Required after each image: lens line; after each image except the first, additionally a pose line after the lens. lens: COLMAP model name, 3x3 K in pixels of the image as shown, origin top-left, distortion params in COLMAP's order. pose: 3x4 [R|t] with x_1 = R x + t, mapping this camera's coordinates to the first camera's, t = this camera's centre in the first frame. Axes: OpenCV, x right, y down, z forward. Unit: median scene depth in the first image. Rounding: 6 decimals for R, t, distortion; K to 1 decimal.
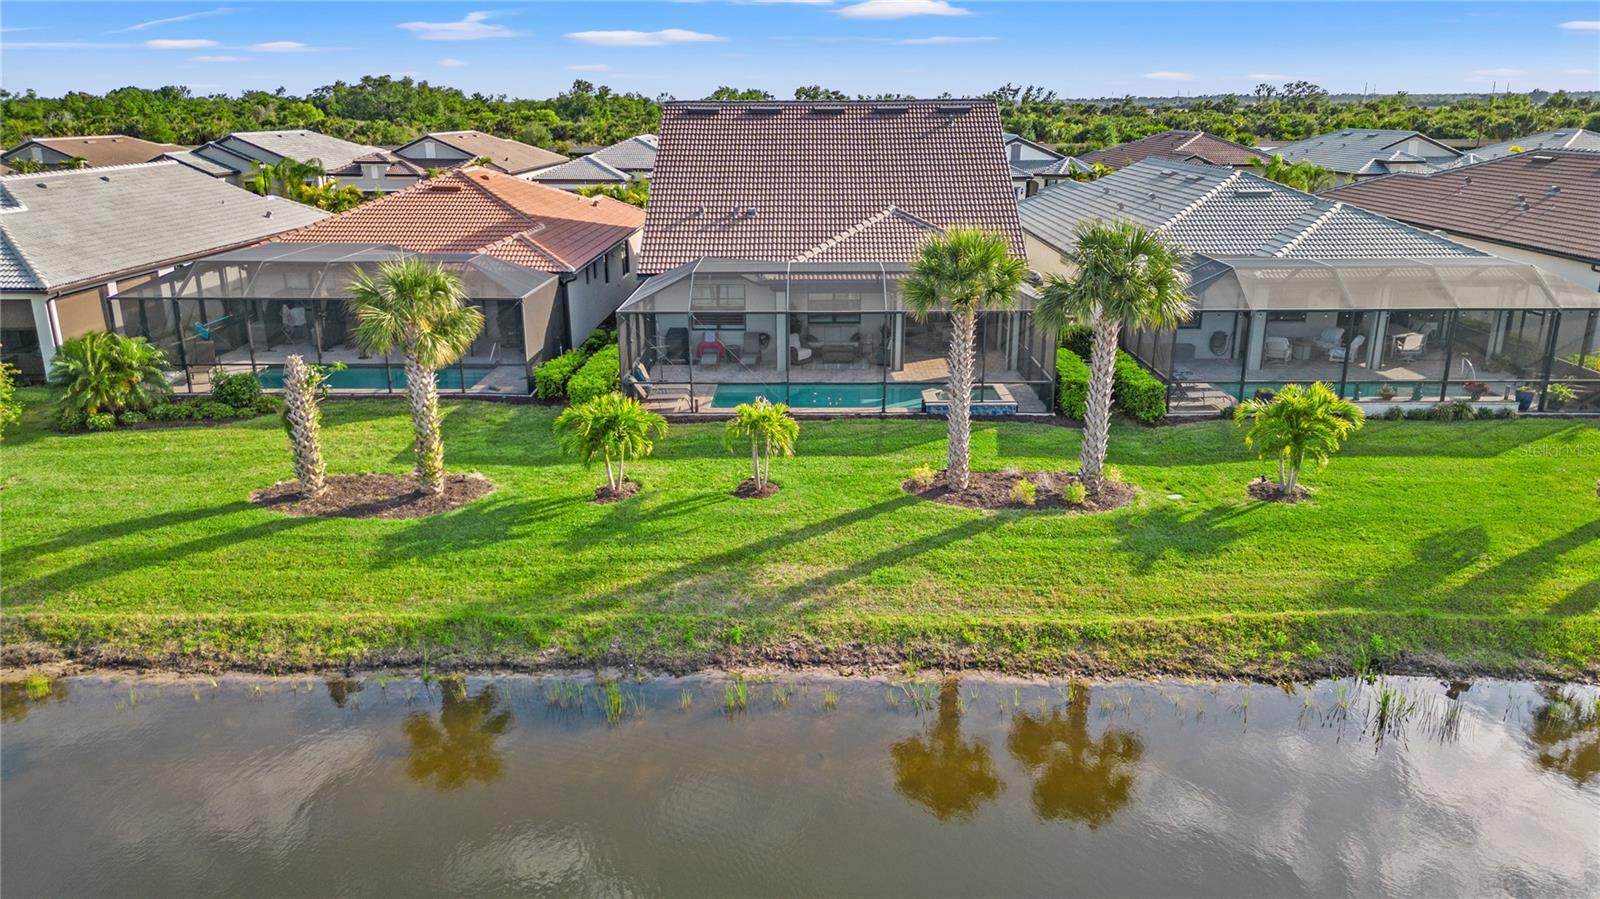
lens RADIAL K [[1158.3, 0, 800.6], [0, 1158.3, 479.0], [0, 0, 1]] dist [0.074759, -0.001140]
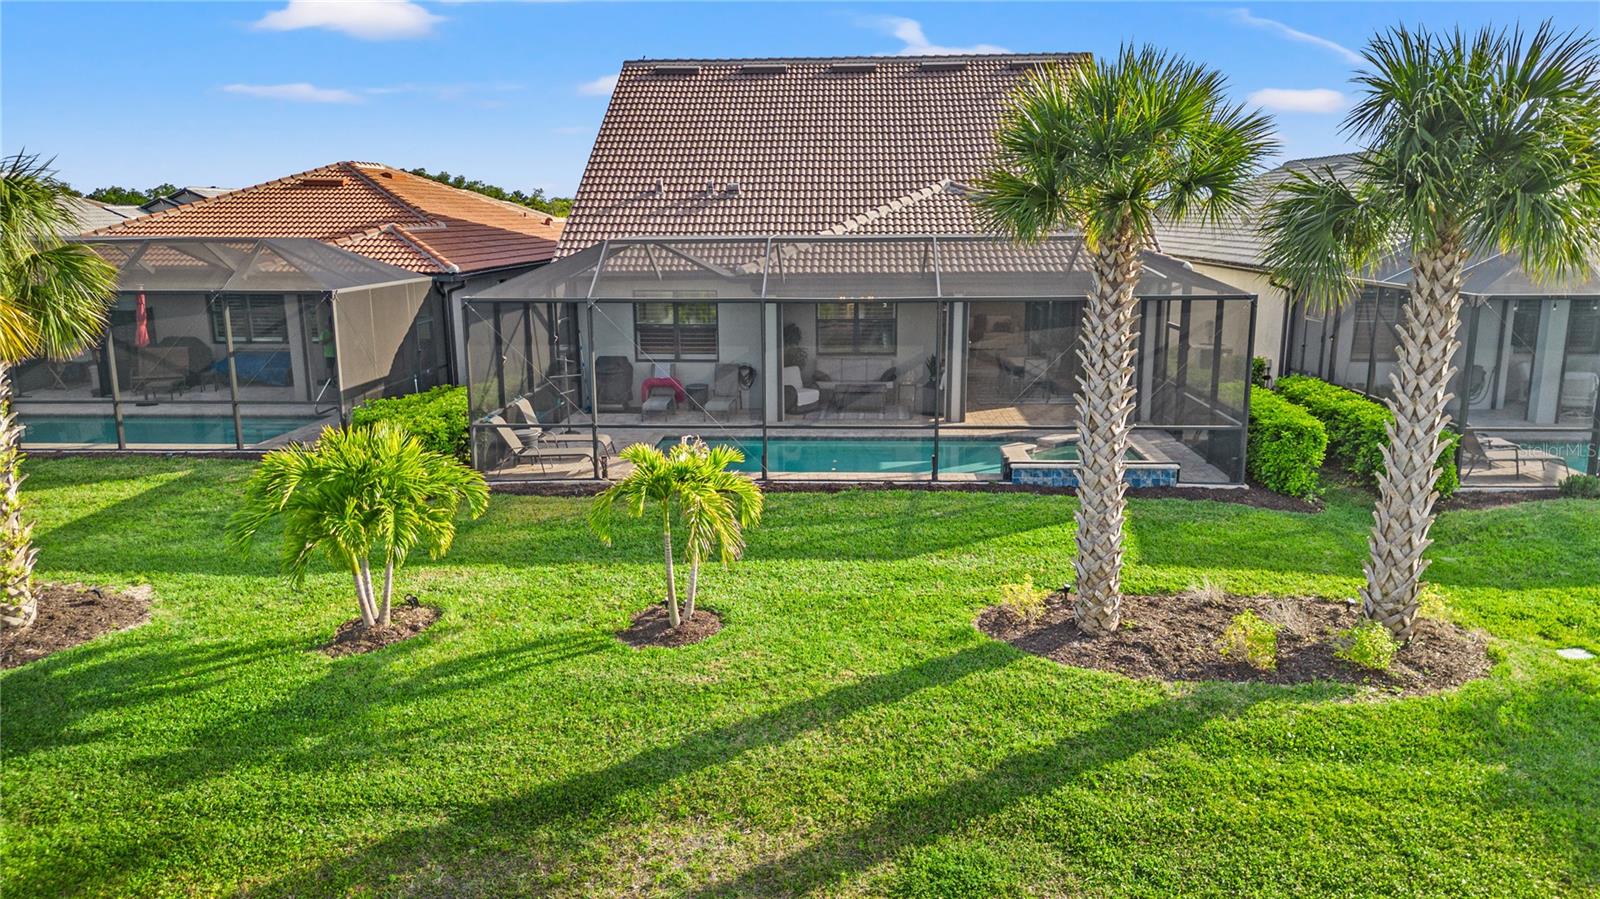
lens RADIAL K [[1143.5, 0, 800.0], [0, 1143.5, 449.5], [0, 0, 1]] dist [0.032961, -0.003388]
pose [[0.999176, 0.005608, -0.040208, 0.033655], [-0.010208, 0.993298, -0.115133, -0.009460], [0.039293, 0.115449, 0.992536, 0.527629]]
